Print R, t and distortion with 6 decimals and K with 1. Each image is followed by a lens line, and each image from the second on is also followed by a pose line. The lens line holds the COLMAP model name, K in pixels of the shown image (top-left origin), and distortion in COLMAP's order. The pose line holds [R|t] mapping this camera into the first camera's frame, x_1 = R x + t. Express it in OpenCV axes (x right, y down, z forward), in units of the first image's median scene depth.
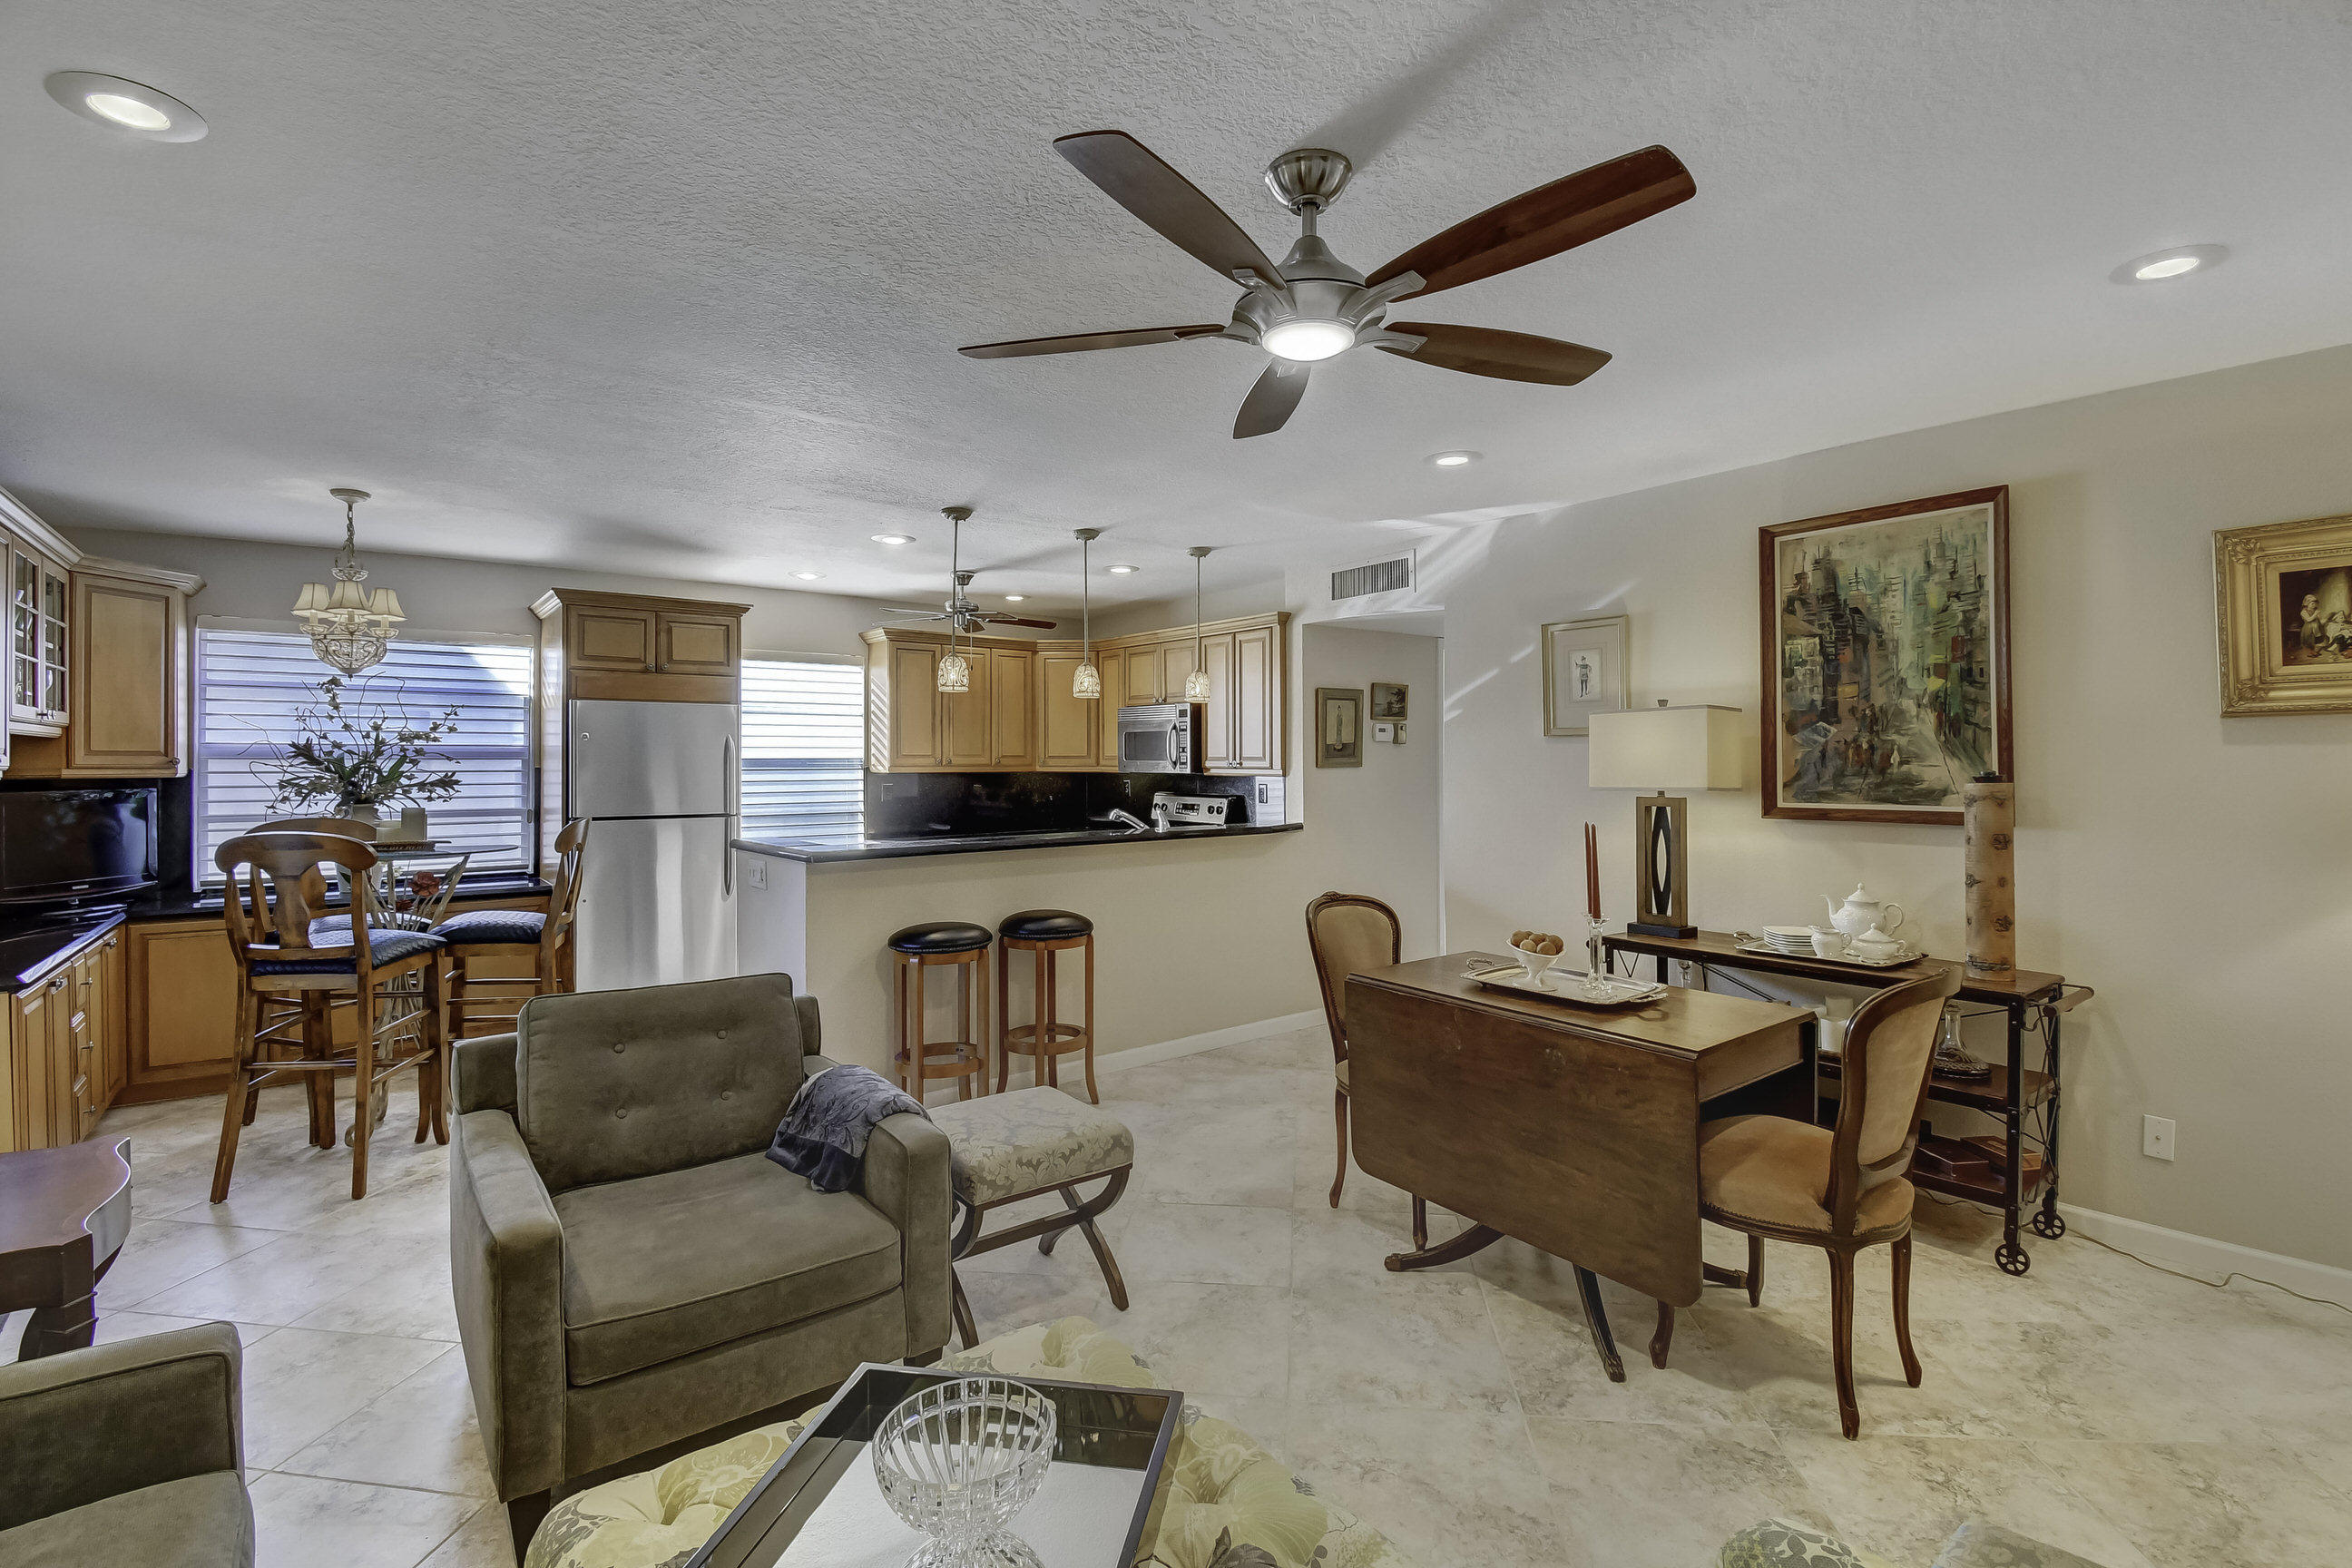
lens RADIAL K [[1057.1, 0, 1194.5], [0, 1057.1, 761.2], [0, 0, 1]] dist [0.006196, -0.018689]
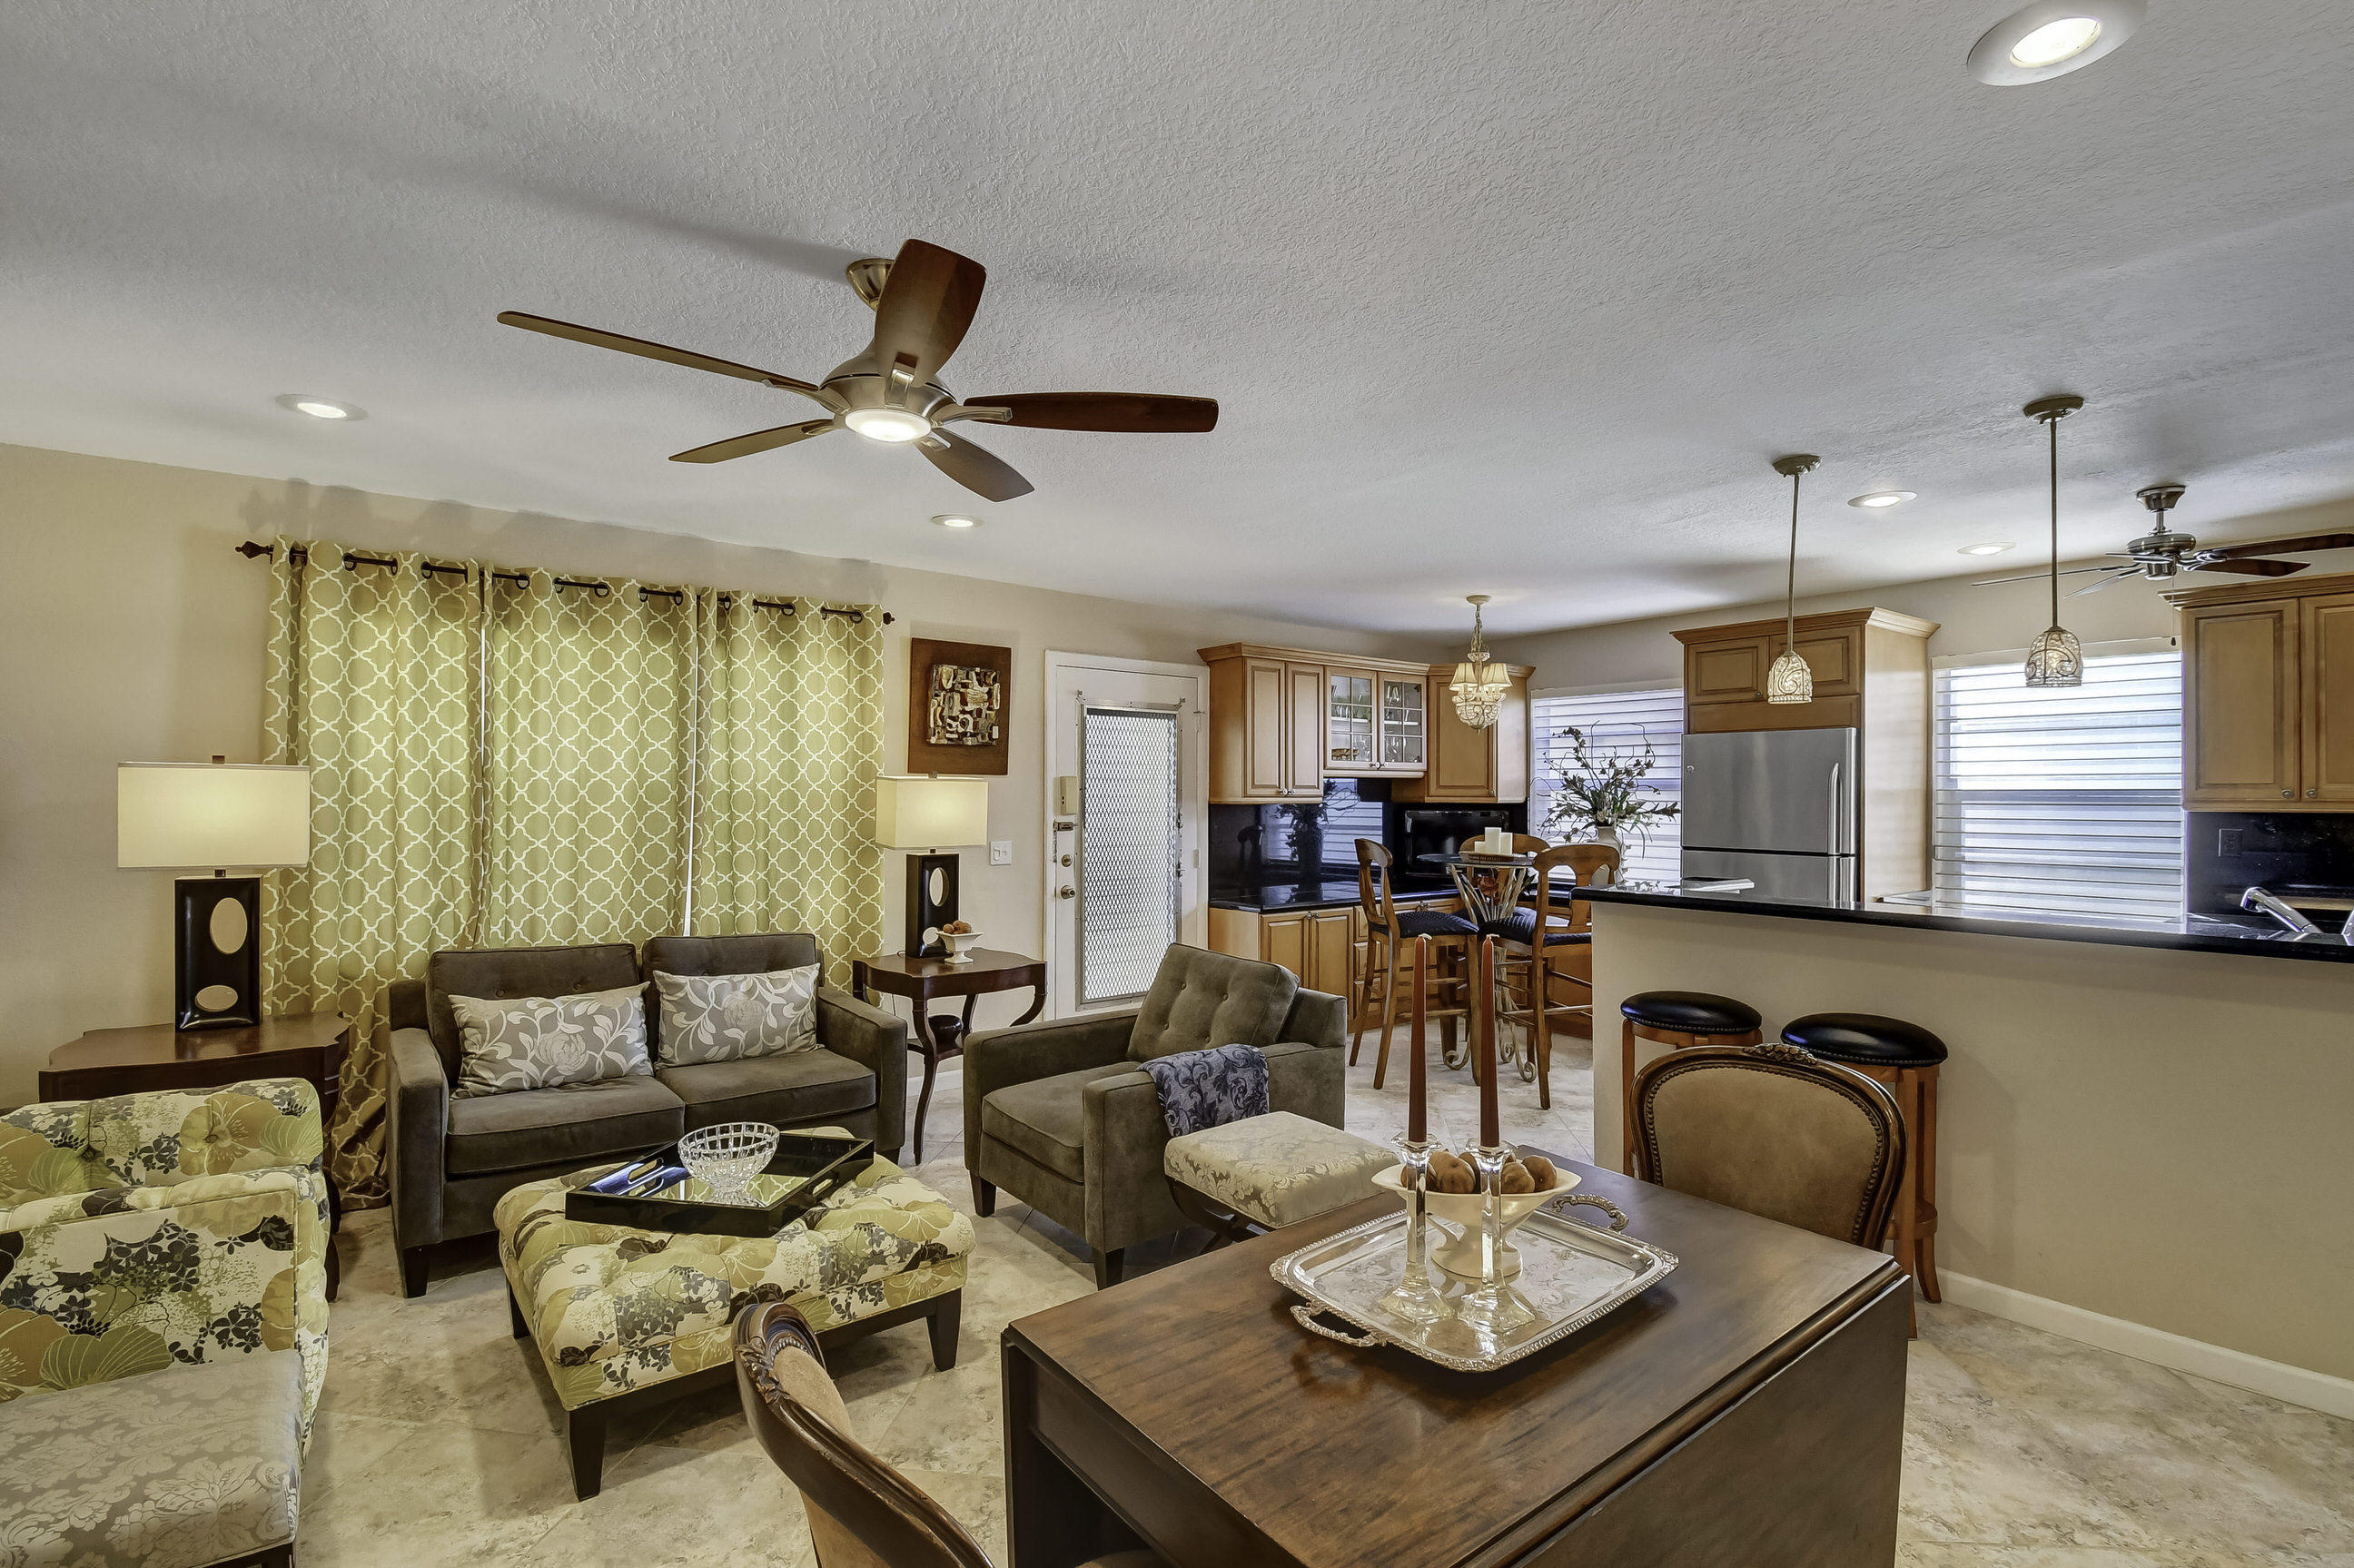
lens RADIAL K [[1057.9, 0, 1170.3], [0, 1057.9, 799.1], [0, 0, 1]] dist [0.006196, -0.018689]
pose [[-0.010218, 0.009818, -0.999900, 0.494860], [-0.000501, 0.999952, 0.009824, -0.004043], [0.999948, 0.000601, -0.010213, 0.521939]]
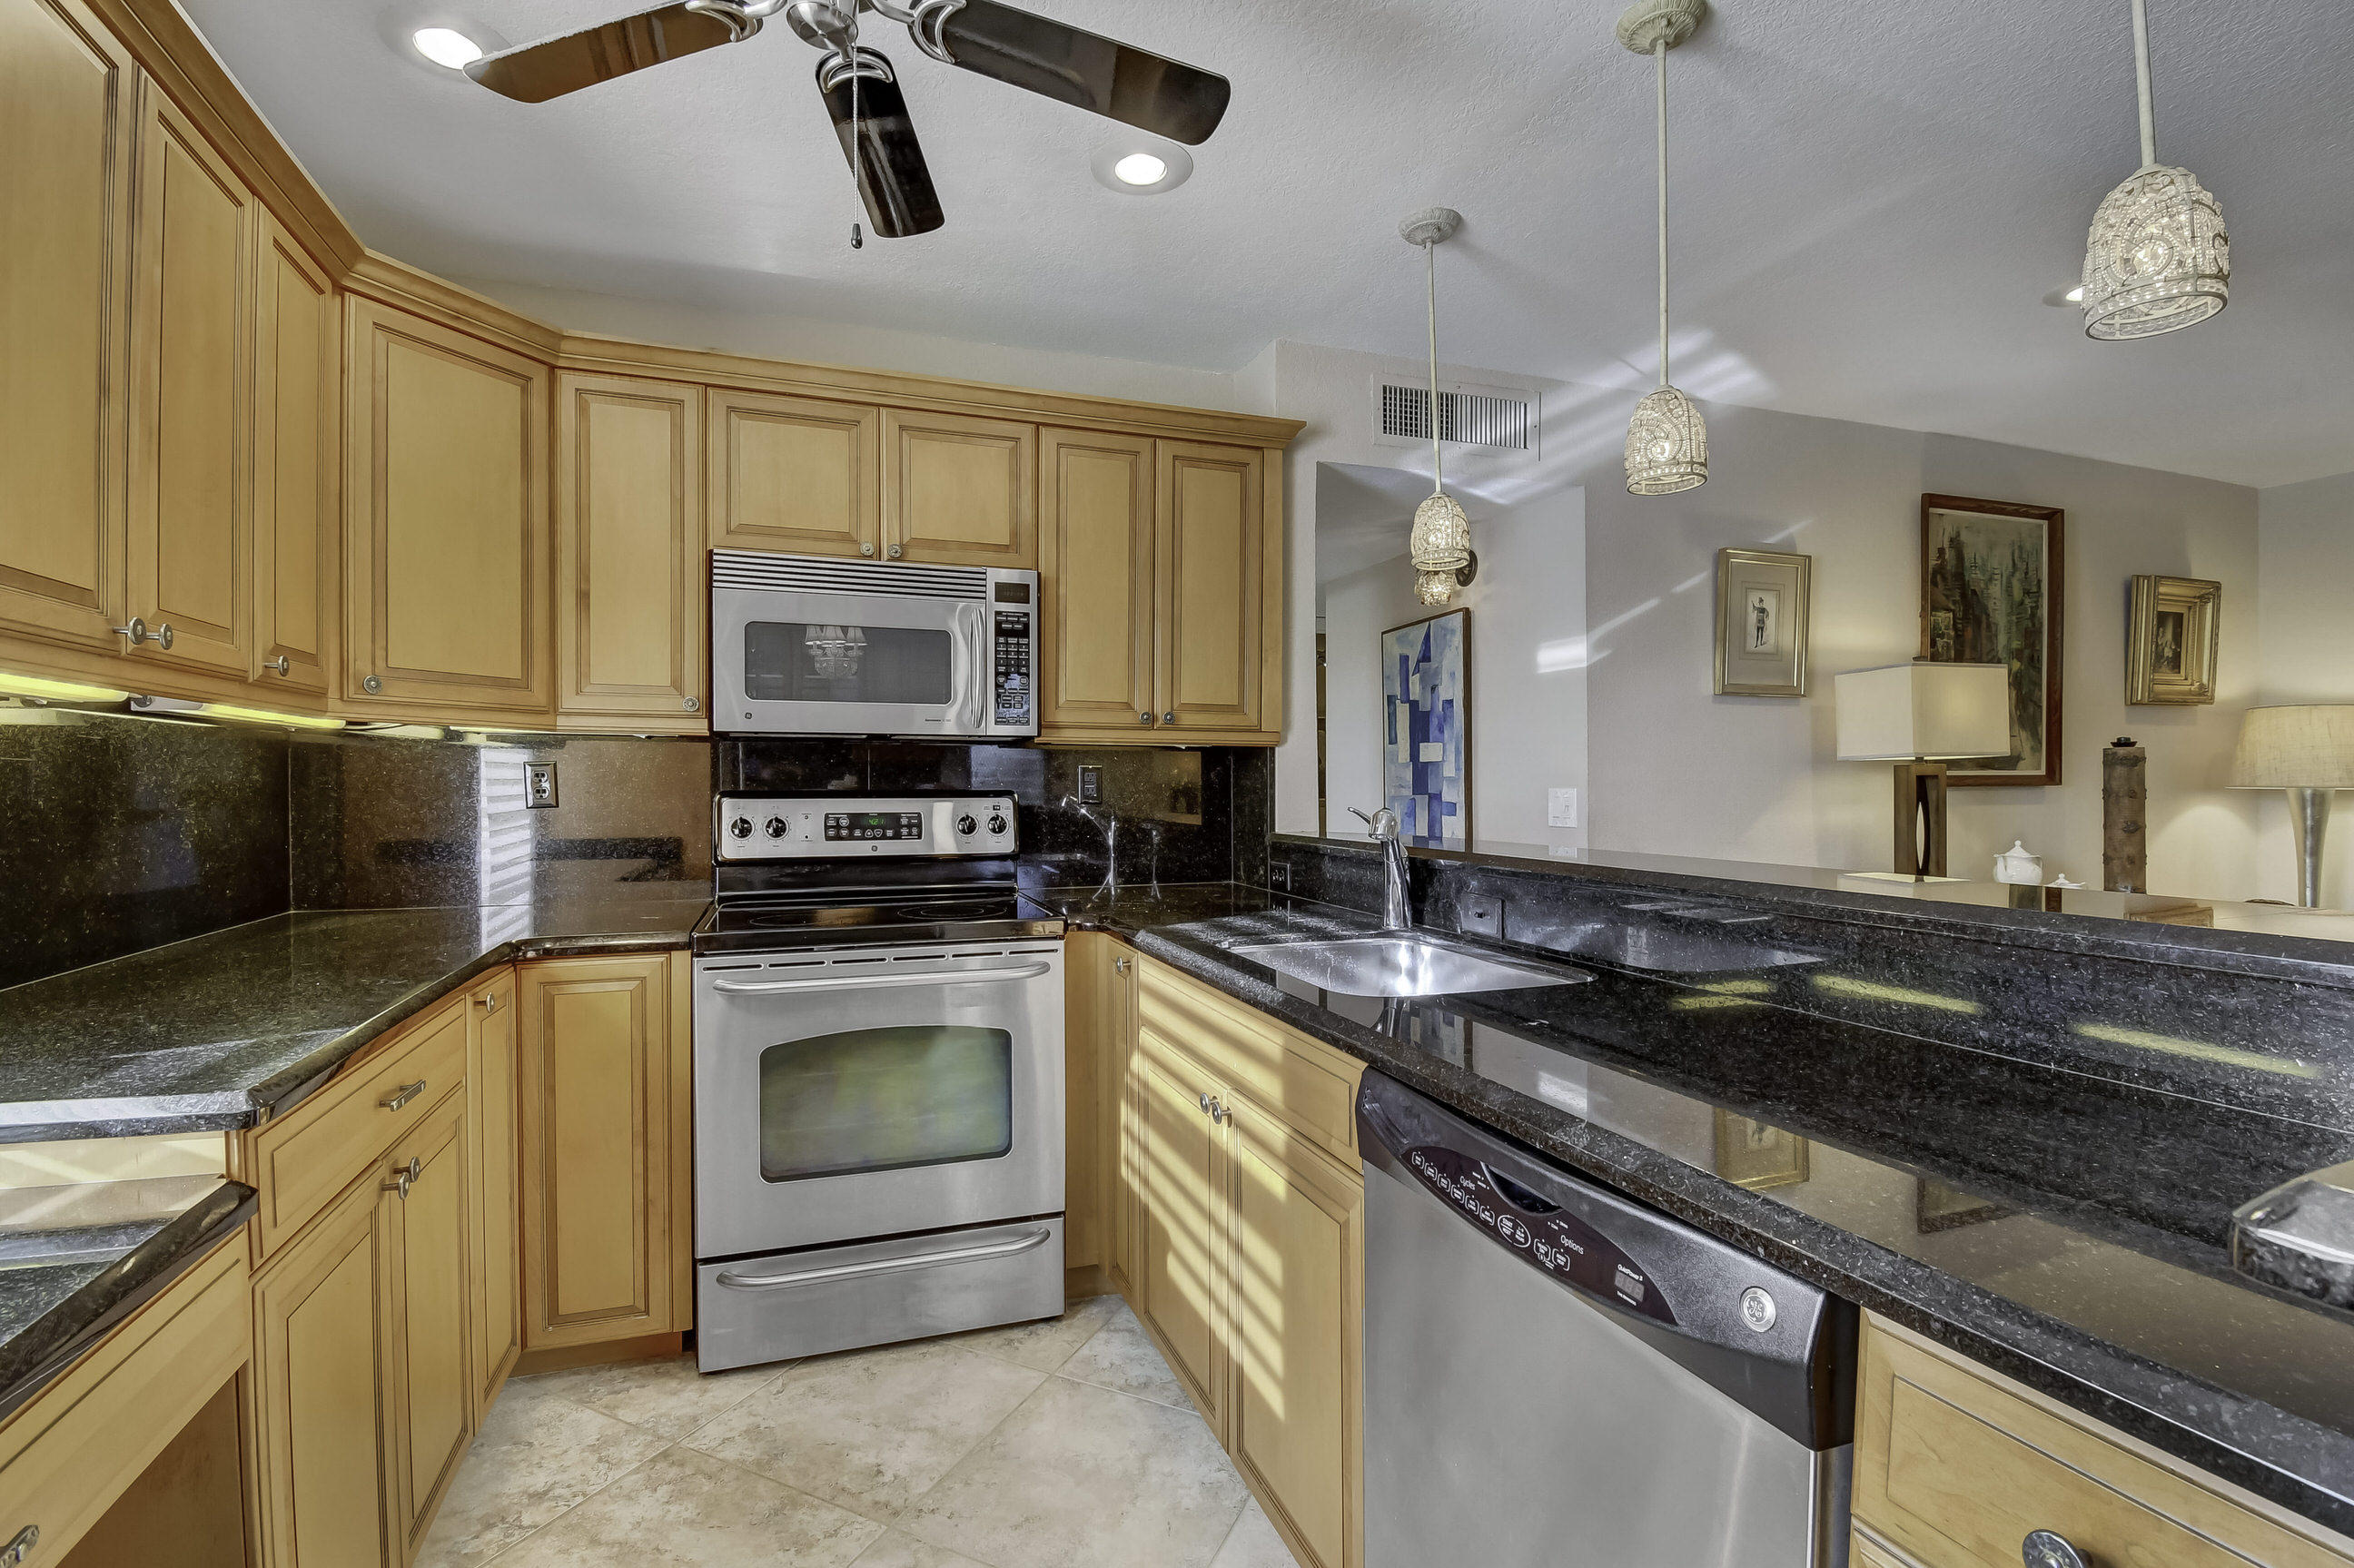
lens RADIAL K [[1057.9, 0, 1162.9], [0, 1057.9, 805.4], [0, 0, 1]] dist [0.006196, -0.018689]
pose [[0.341553, -0.015976, 0.939727, -0.508399], [0.002614, 0.999868, 0.016048, 0.042480], [-0.939859, -0.003024, 0.341550, 1.053174]]
